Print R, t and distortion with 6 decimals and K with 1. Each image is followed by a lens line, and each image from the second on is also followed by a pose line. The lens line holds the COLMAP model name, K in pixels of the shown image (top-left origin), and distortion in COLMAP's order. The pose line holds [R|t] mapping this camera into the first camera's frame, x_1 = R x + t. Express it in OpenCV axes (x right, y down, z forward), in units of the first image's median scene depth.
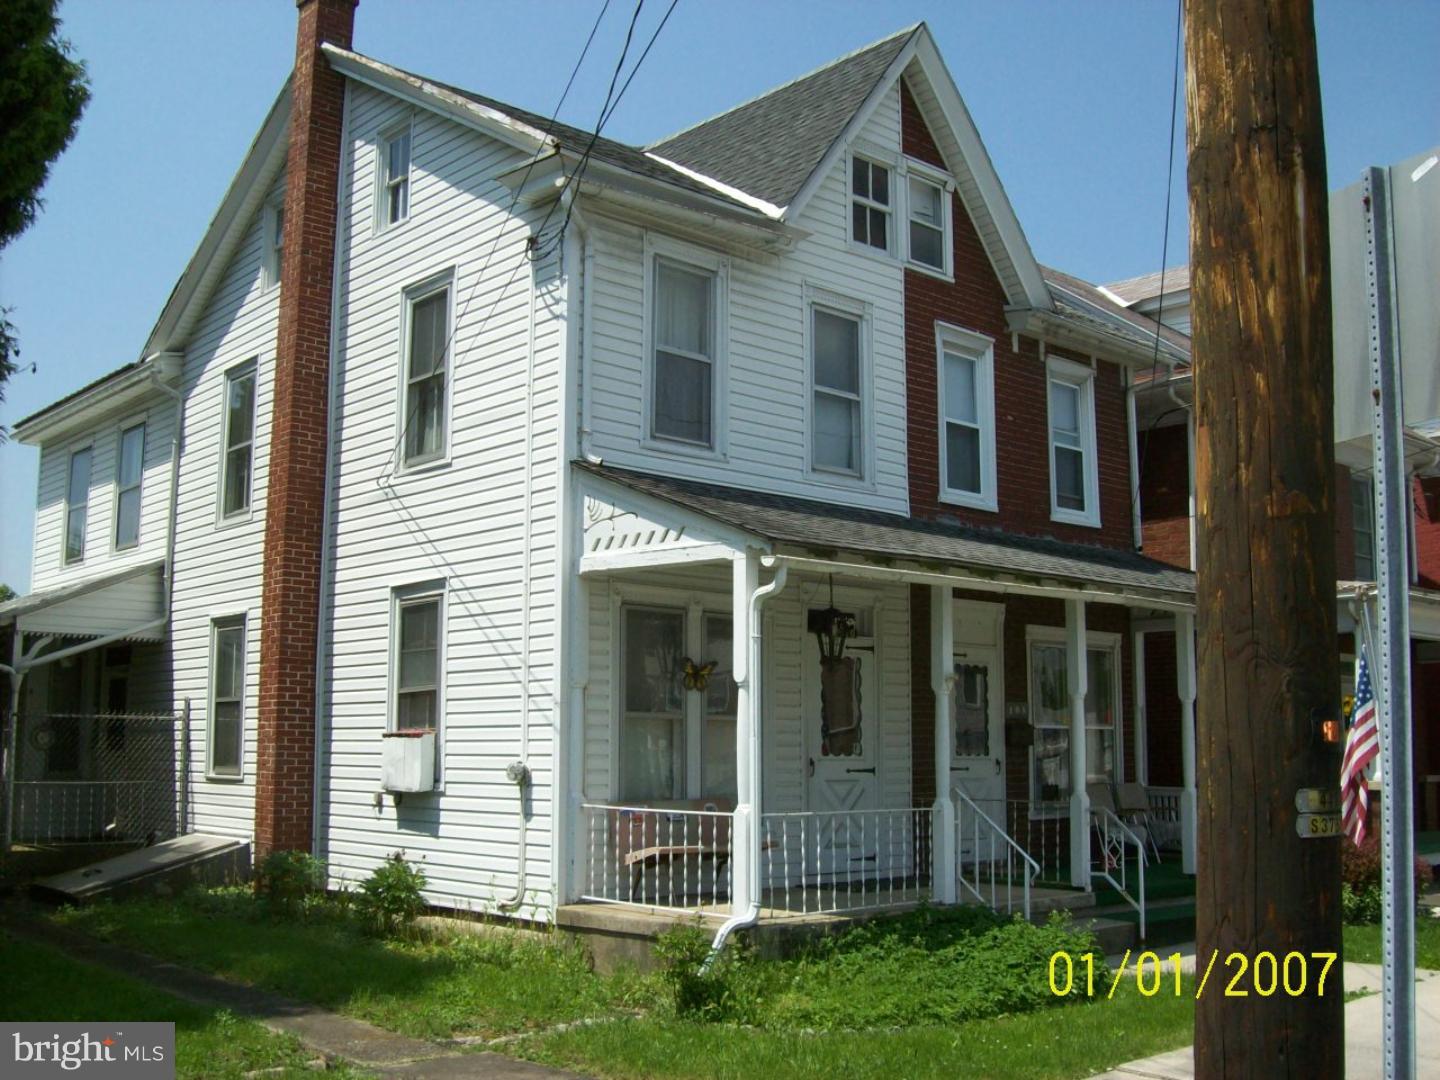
lens RADIAL K [[1551.4, 0, 715.4], [0, 1551.4, 541.2], [0, 0, 1]] dist [-0.138834, 0.000000]
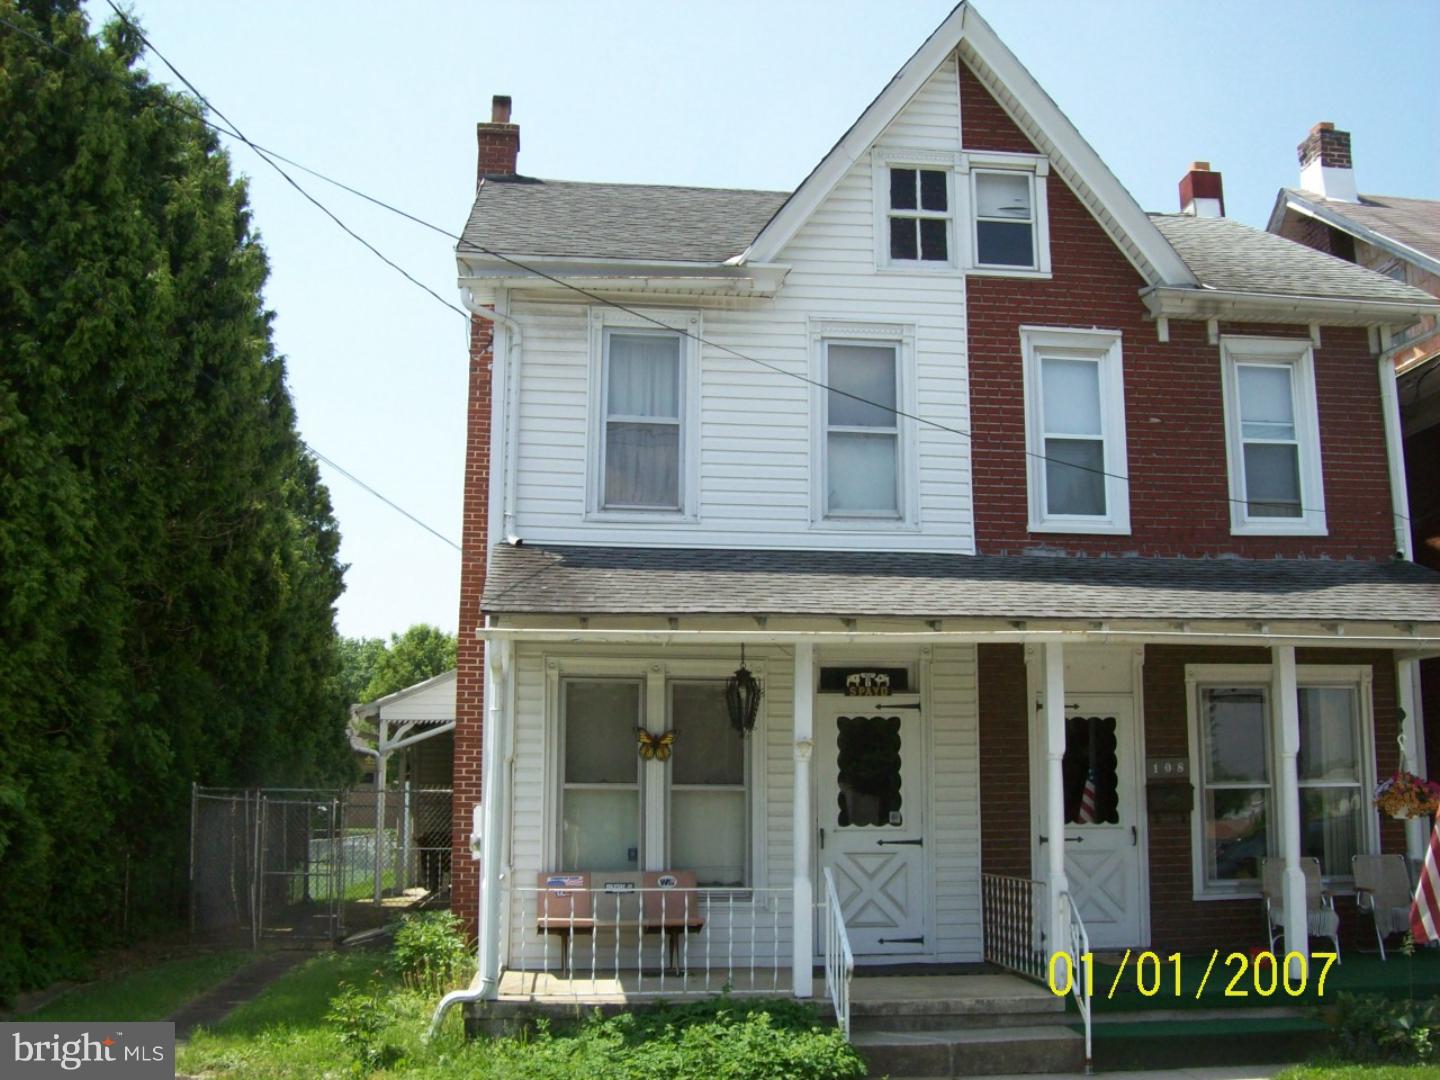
lens RADIAL K [[1551.4, 0, 717.7], [0, 1551.4, 544.8], [0, 0, 1]] dist [-0.138834, 0.000000]
pose [[0.804946, -0.102963, -0.584347, 0.513691], [0.084006, 0.994684, -0.059547, 0.018776], [0.587372, -0.001157, 0.809316, 0.194254]]
